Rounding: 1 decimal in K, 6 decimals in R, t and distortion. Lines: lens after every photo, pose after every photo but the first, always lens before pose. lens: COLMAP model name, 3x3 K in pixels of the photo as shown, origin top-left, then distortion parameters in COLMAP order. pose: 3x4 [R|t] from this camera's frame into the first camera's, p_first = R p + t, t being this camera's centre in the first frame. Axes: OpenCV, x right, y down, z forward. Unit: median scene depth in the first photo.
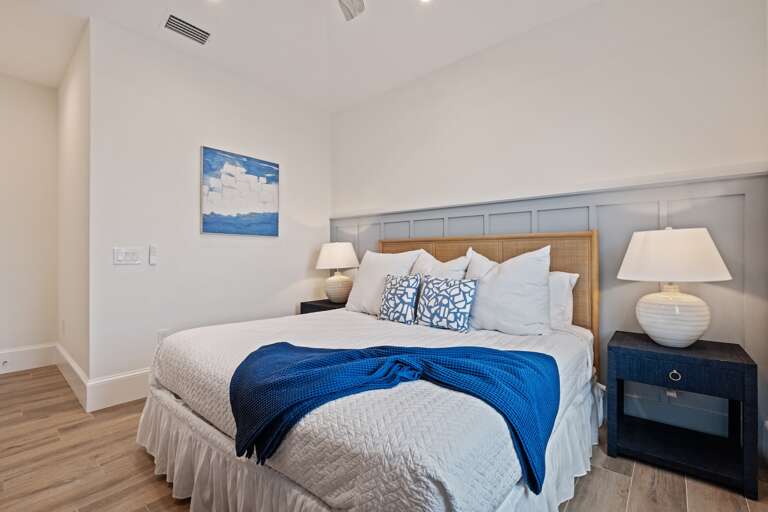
lens RADIAL K [[337.6, 0, 370.7], [0, 337.6, 256.1], [0, 0, 1]] dist [0.009096, -0.001950]
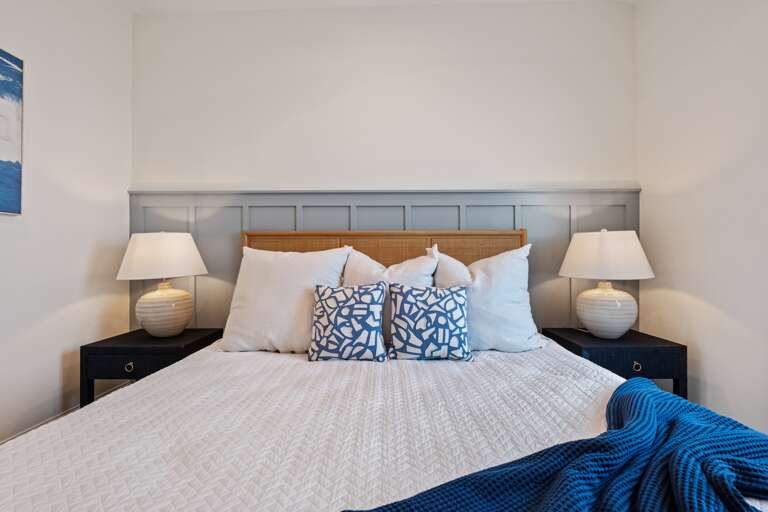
lens RADIAL K [[337.6, 0, 378.8], [0, 337.6, 254.2], [0, 0, 1]] dist [0.009096, -0.001950]
pose [[0.768171, 0.000156, 0.640245, -0.296258], [0.000824, 0.999999, -0.001233, -0.002689], [-0.640244, 0.001475, 0.768170, 0.486637]]
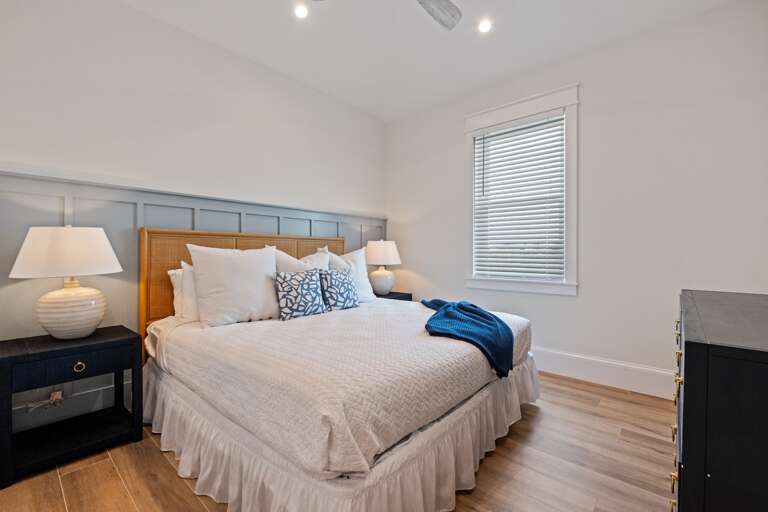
lens RADIAL K [[337.6, 0, 360.1], [0, 337.6, 253.6], [0, 0, 1]] dist [0.009096, -0.001950]
pose [[0.046562, -0.000522, 0.998915, -0.975165], [-0.003845, 0.999992, 0.000701, 0.002180], [-0.998908, -0.003874, 0.046560, 0.804955]]
